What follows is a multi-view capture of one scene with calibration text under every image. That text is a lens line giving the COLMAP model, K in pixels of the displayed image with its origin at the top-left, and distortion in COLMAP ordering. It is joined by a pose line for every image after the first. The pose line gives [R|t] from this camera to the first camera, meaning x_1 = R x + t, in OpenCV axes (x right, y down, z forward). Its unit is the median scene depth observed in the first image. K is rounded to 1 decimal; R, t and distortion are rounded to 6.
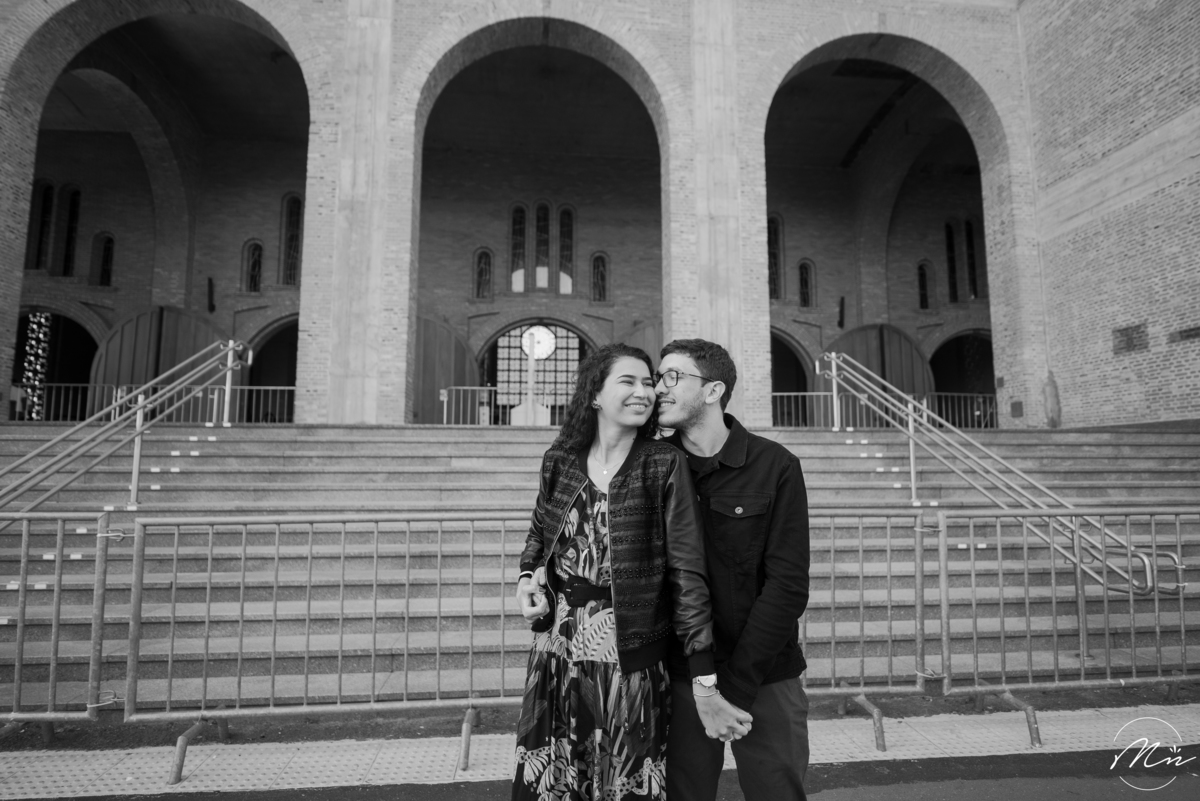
lens RADIAL K [[642.6, 0, 603.2], [0, 642.6, 400.1], [0, 0, 1]] dist [-0.001493, -0.000775]
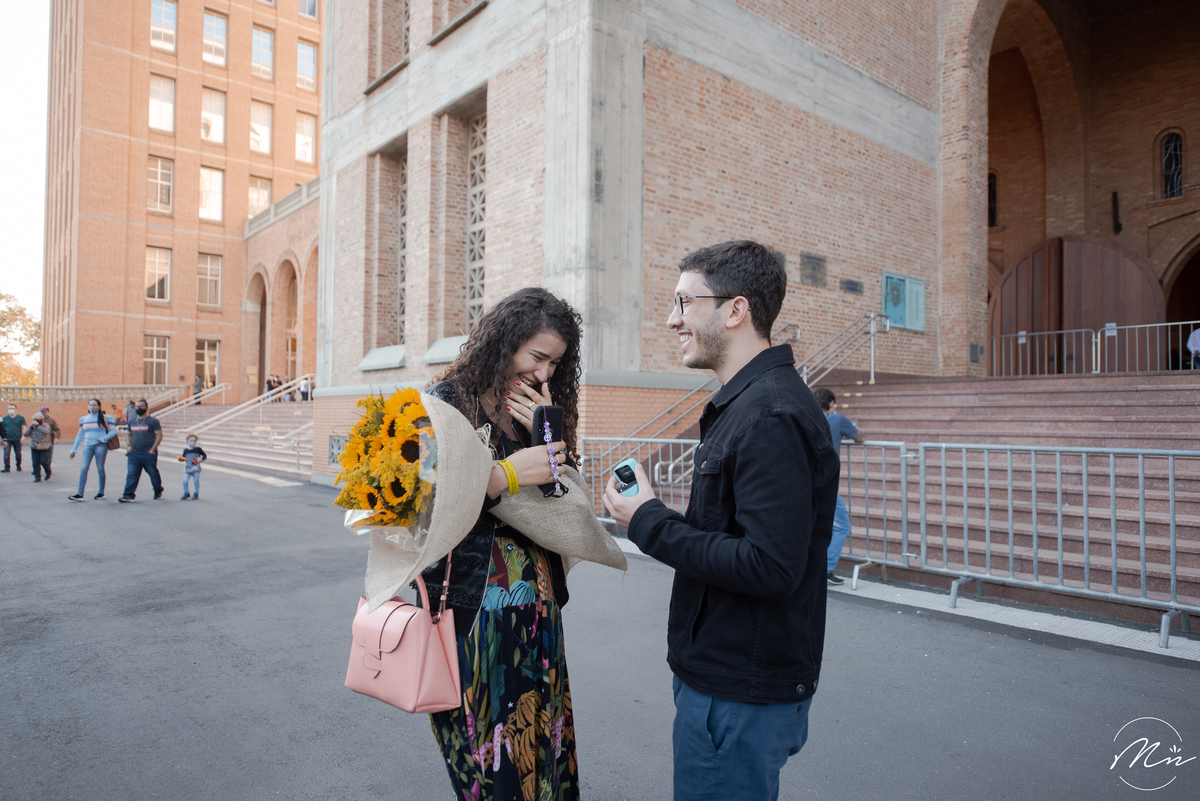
lens RADIAL K [[789.9, 0, 599.5], [0, 789.9, 402.4], [0, 0, 1]] dist [0.001334, 0.001501]
pose [[0.560494, -0.014336, -0.828035, -0.198143], [0.081515, 0.995950, 0.037934, -0.017180], [0.824137, -0.088759, 0.559392, -0.192408]]
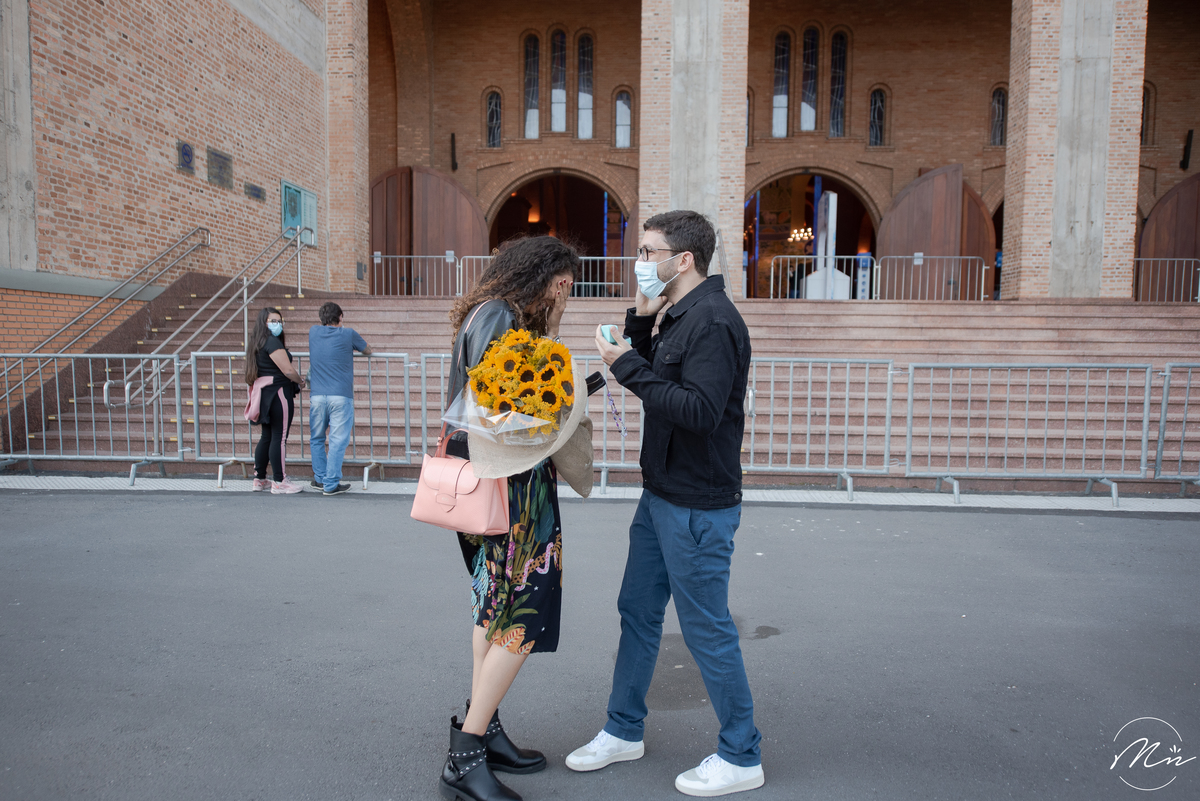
lens RADIAL K [[843.3, 0, 600.0], [0, 843.3, 400.5], [0, 0, 1]] dist [0.001646, 0.001754]
pose [[0.986256, 0.021764, -0.163782, -0.263301], [0.007096, 0.984792, 0.173595, -0.025873], [0.165069, -0.172371, 0.971103, -0.303555]]
